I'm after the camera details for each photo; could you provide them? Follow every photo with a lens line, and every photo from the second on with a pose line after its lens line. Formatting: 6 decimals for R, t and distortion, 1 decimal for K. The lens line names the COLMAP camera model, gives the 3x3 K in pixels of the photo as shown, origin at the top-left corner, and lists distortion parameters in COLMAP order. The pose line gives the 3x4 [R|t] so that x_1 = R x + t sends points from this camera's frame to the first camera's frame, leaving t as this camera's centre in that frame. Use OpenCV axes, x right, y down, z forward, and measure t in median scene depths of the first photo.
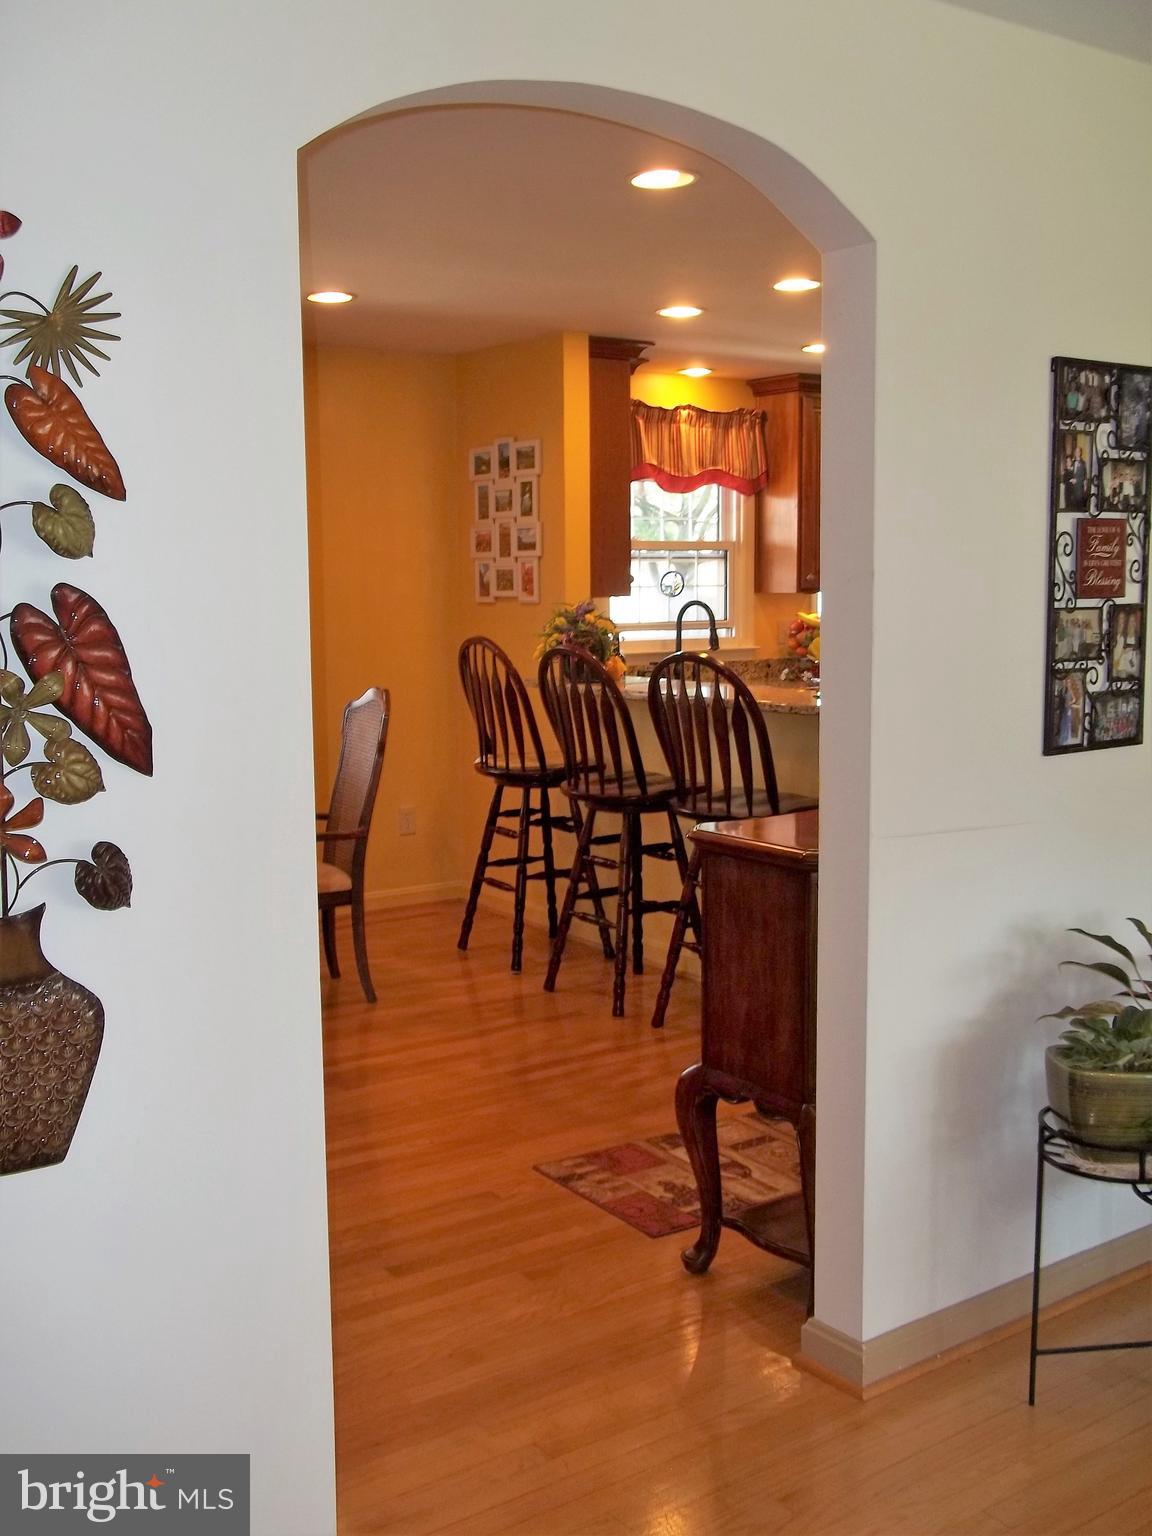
lens RADIAL K [[1521.2, 0, 575.4], [0, 1521.2, 767.4], [0, 0, 1]] dist [-0.054657, 0.000000]
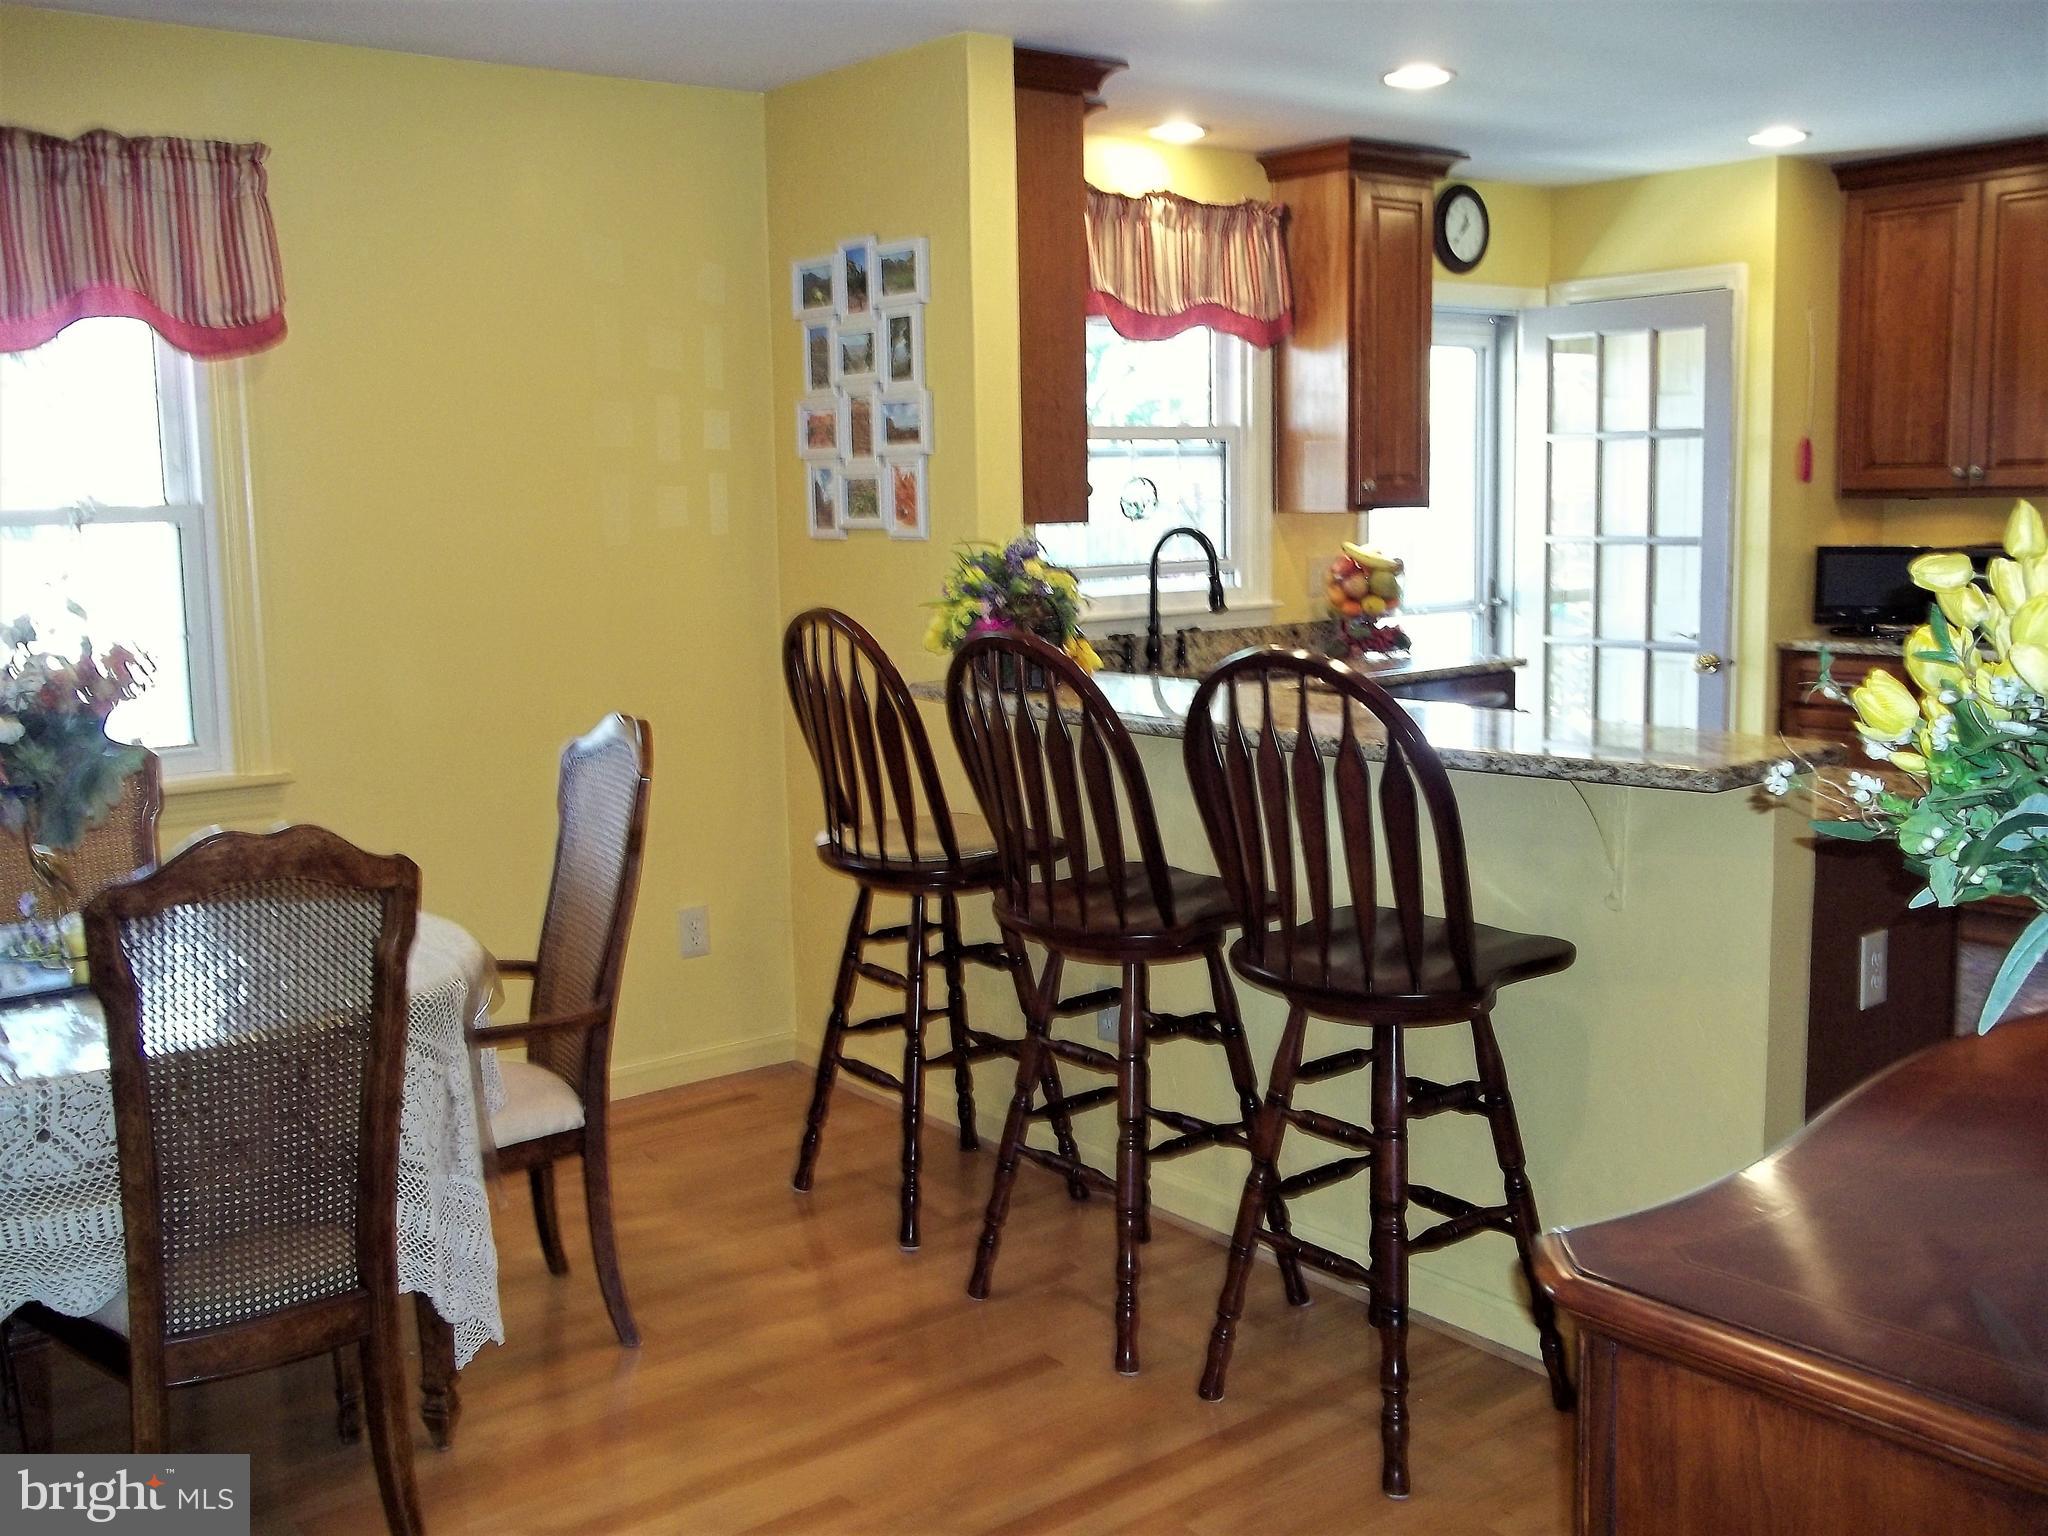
lens RADIAL K [[2028.3, 0, 1076.3], [0, 2028.3, 748.1], [0, 0, 1]] dist [-0.054657, 0.000000]
pose [[0.996925, -0.022812, 0.074966, -0.026681], [0.022479, 0.999733, 0.005289, -0.035663], [-0.075067, -0.003587, 0.997172, 0.270341]]
